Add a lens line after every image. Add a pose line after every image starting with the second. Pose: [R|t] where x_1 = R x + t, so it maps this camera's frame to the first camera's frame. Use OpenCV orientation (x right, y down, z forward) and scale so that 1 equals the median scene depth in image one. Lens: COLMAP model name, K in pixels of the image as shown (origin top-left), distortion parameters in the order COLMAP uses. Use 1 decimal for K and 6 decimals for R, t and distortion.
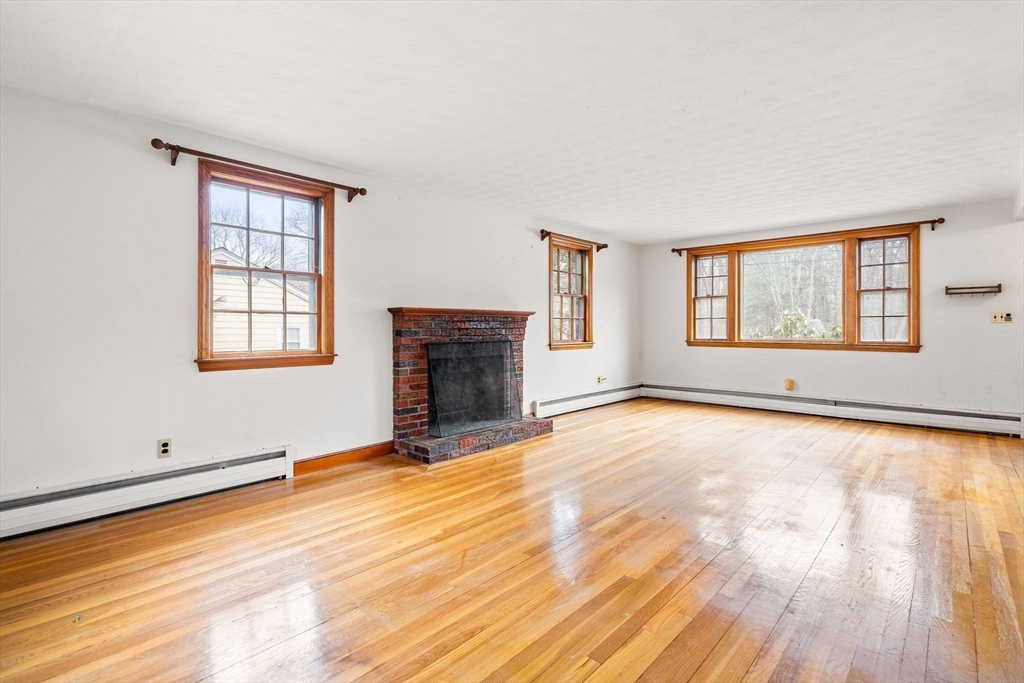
lens RADIAL K [[472.3, 0, 515.7], [0, 472.3, 338.5], [0, 0, 1]] dist [-0.001583, -0.000142]
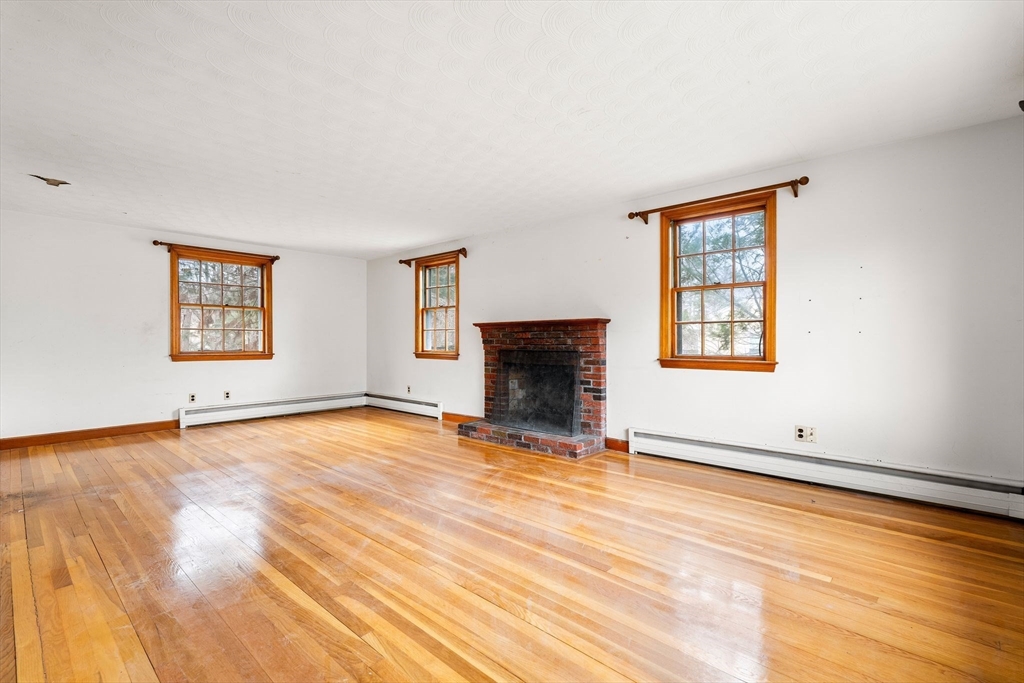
lens RADIAL K [[415.7, 0, 512.0], [0, 415.7, 341.5], [0, 0, 1]] dist [-0.000212, 0.000020]
pose [[0.064221, 0.017924, -0.997775, 0.825497], [-0.005702, 0.999829, 0.017594, -0.039534], [0.997919, 0.004560, 0.064312, 0.779060]]
